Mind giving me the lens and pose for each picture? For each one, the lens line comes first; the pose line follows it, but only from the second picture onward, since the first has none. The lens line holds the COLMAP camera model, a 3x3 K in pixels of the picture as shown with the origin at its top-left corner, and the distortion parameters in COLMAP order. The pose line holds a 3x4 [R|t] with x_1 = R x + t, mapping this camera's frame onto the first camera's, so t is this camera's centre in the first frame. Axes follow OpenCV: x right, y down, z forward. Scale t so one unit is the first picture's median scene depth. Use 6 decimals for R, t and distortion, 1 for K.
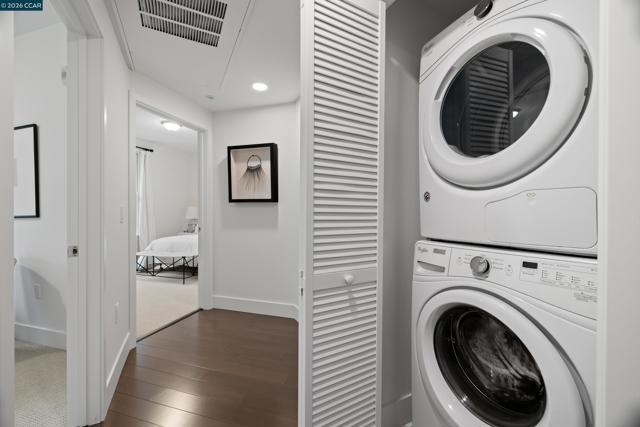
lens RADIAL K [[276.0, 0, 318.4], [0, 276.0, 211.2], [0, 0, 1]] dist [0.003561, 0.000375]
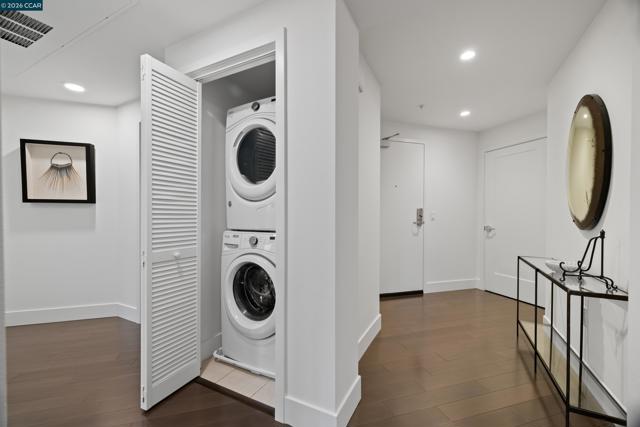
lens RADIAL K [[276.0, 0, 318.4], [0, 276.0, 211.2], [0, 0, 1]] dist [0.003561, 0.000375]
pose [[0.830081, -0.002198, 0.557639, -0.091813], [0.001641, 0.999998, 0.001498, -0.010302], [-0.557641, -0.000329, 0.830082, -0.705875]]
